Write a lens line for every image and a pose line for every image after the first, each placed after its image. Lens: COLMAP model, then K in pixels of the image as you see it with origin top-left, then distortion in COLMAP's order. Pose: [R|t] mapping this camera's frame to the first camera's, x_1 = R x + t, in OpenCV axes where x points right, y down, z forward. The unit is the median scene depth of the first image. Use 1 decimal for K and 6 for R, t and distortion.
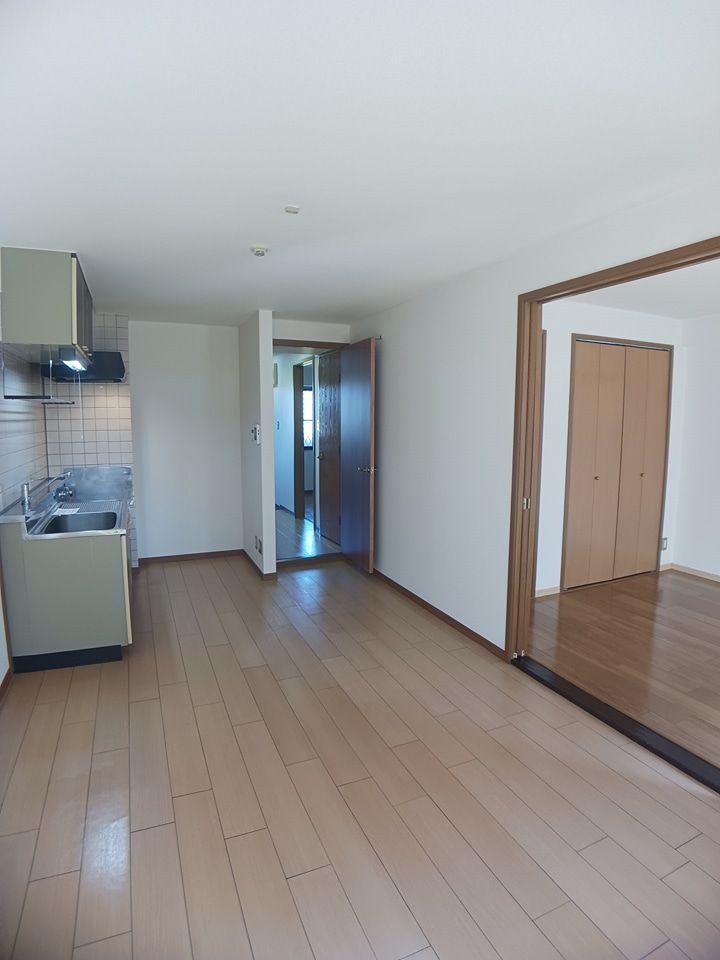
lens RADIAL K [[511.9, 0, 360.0], [0, 511.9, 480.0], [0, 0, 1]] dist [-0.102963, -0.000311]
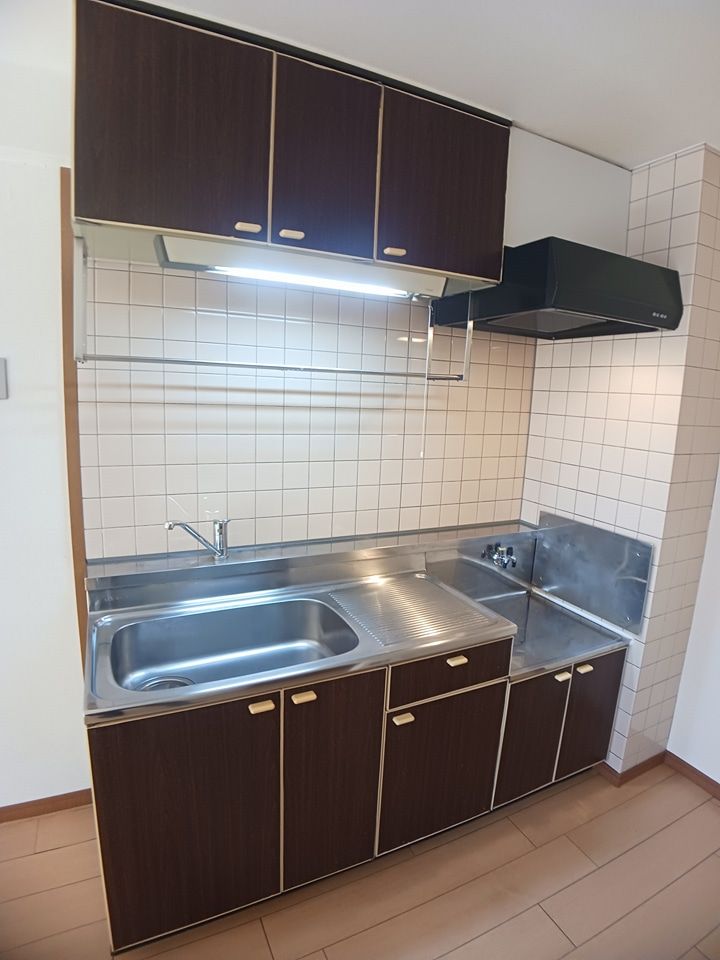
lens RADIAL K [[511.9, 0, 360.0], [0, 511.9, 480.0], [0, 0, 1]] dist [-0.102963, -0.000311]
pose [[0.049794, 0.166005, -0.984867, -0.062458], [-0.159127, 0.974813, 0.156265, -0.069136], [0.986002, 0.148937, 0.074956, 0.501603]]
